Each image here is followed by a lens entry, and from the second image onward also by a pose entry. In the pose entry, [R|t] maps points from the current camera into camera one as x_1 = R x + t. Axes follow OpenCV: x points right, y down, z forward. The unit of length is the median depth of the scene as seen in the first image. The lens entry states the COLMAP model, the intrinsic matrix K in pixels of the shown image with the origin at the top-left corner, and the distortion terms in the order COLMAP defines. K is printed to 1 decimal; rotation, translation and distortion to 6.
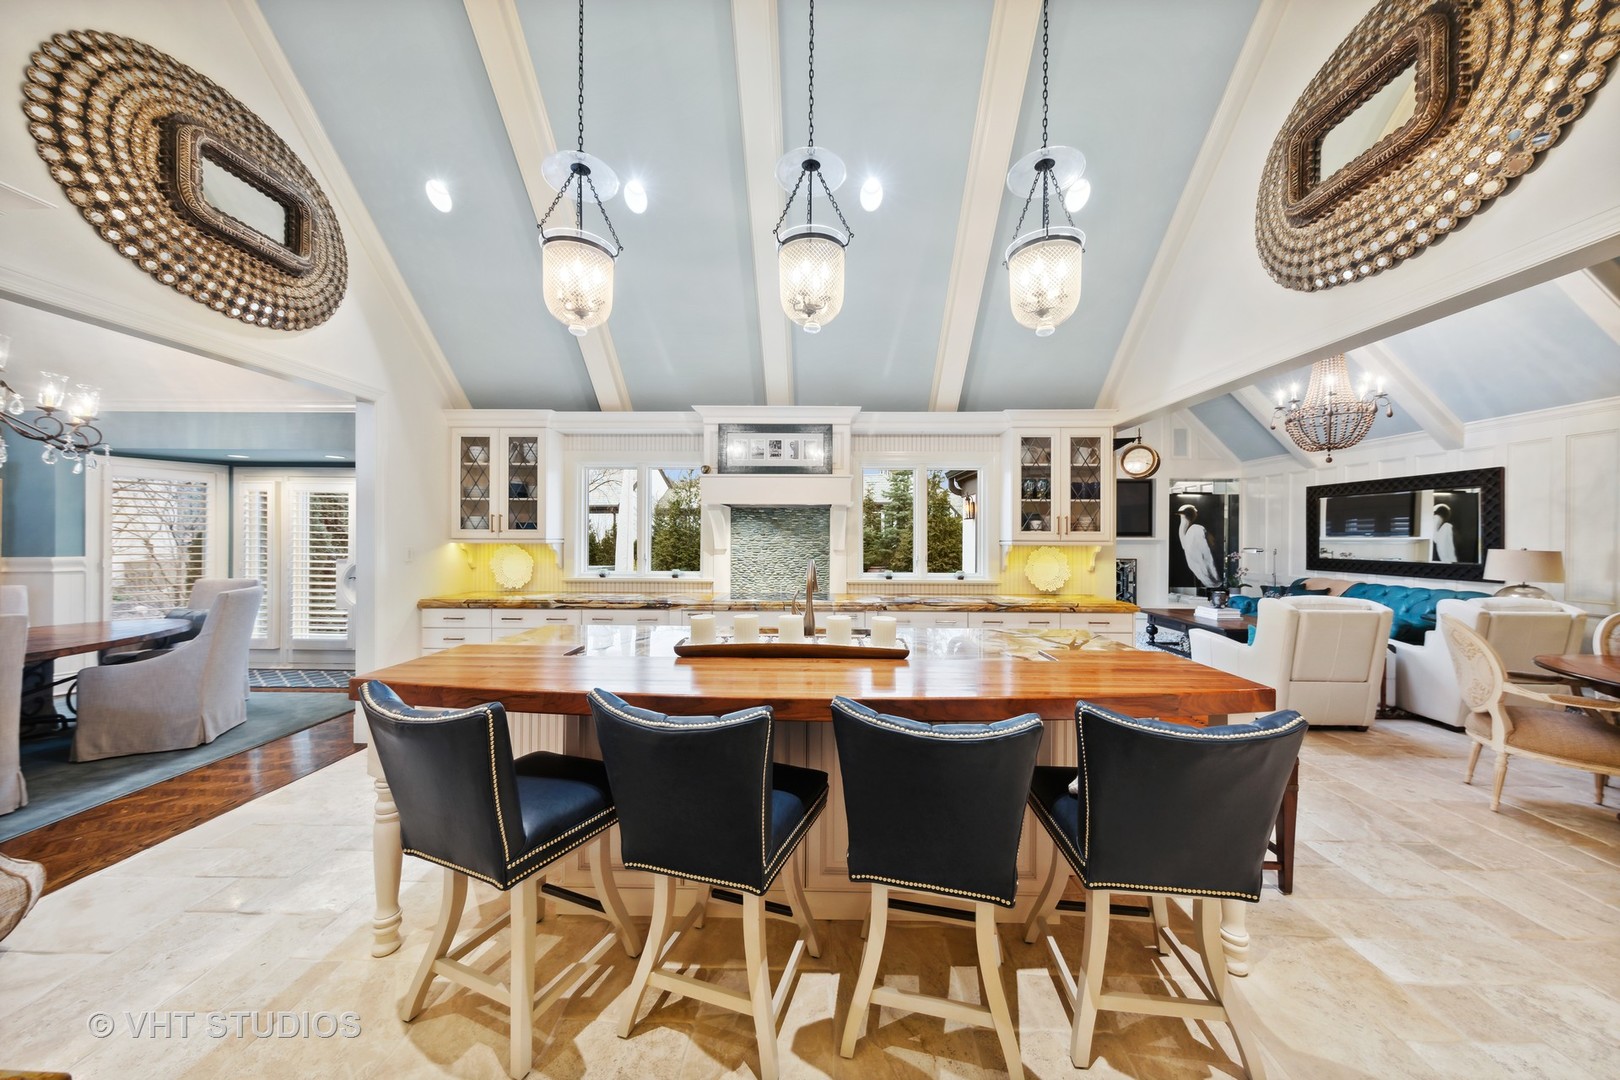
lens RADIAL K [[538.1, 0, 810.9], [0, 538.1, 536.4], [0, 0, 1]] dist [0.000093, 0.000088]
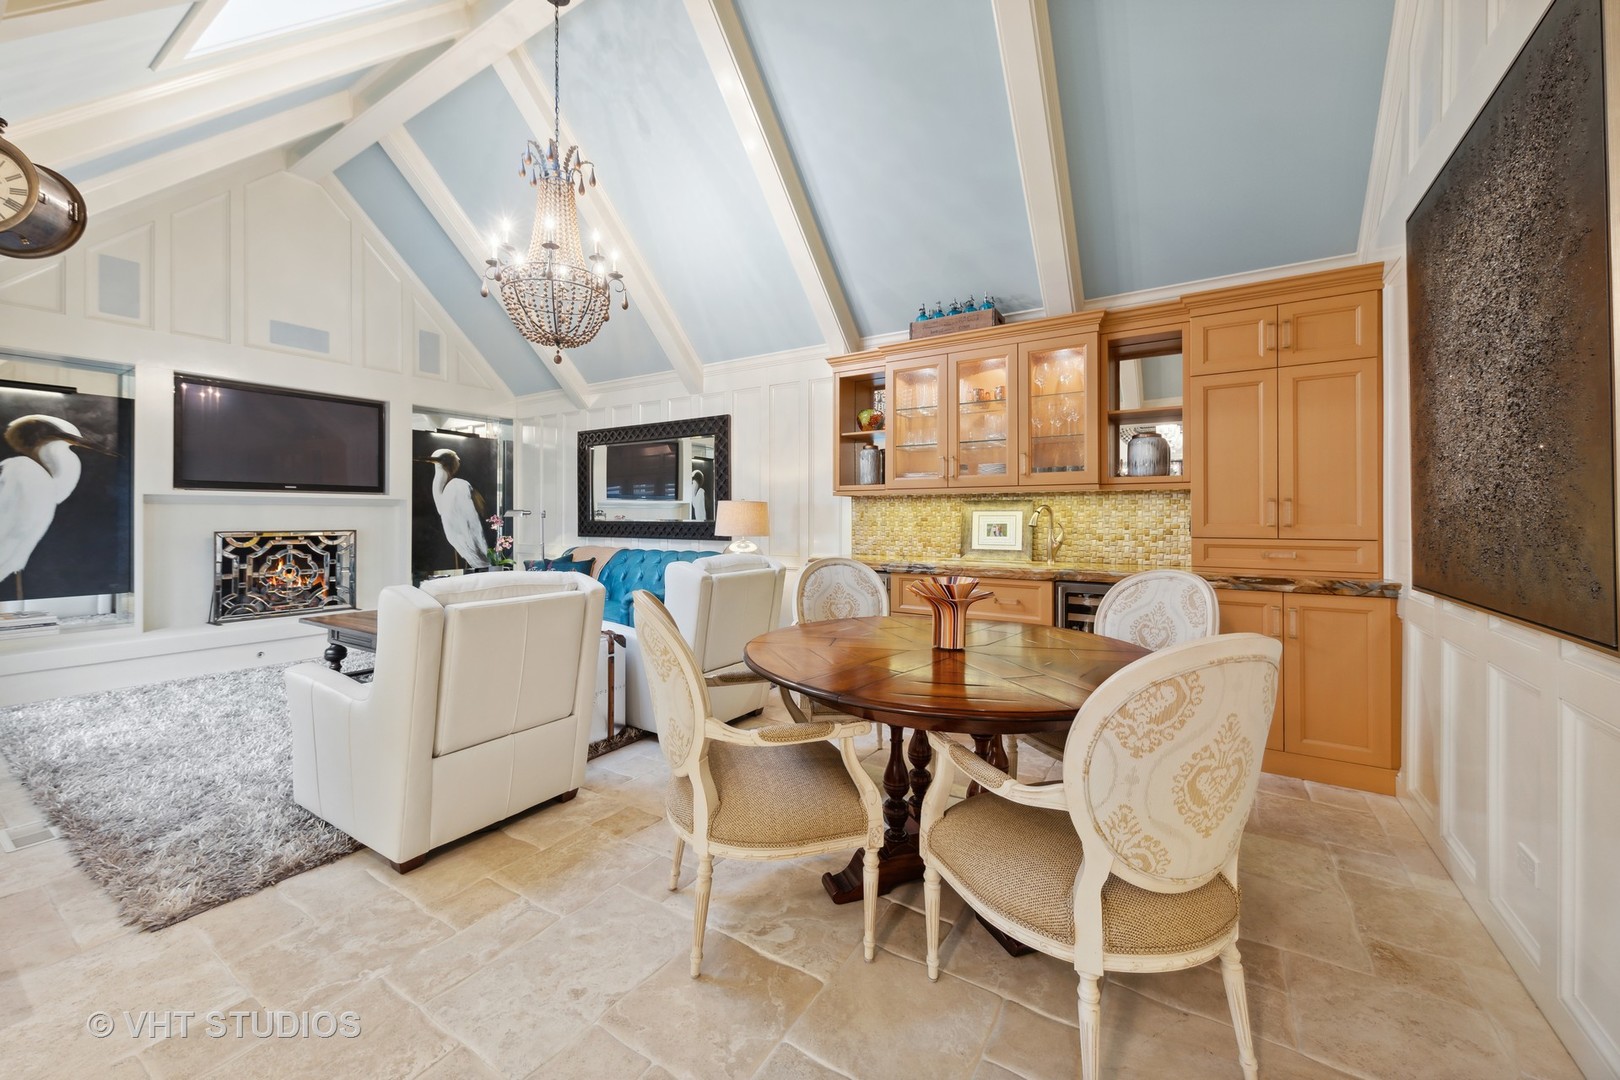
lens RADIAL K [[626.2, 0, 811.5], [0, 626.2, 514.0], [0, 0, 1]] dist [-0.000119, -0.000045]
pose [[0.520629, -0.002683, 0.853779, 0.403383], [0.004328, 0.999991, 0.000503, 0.038119], [-0.853772, 0.003433, 0.520636, 0.293074]]
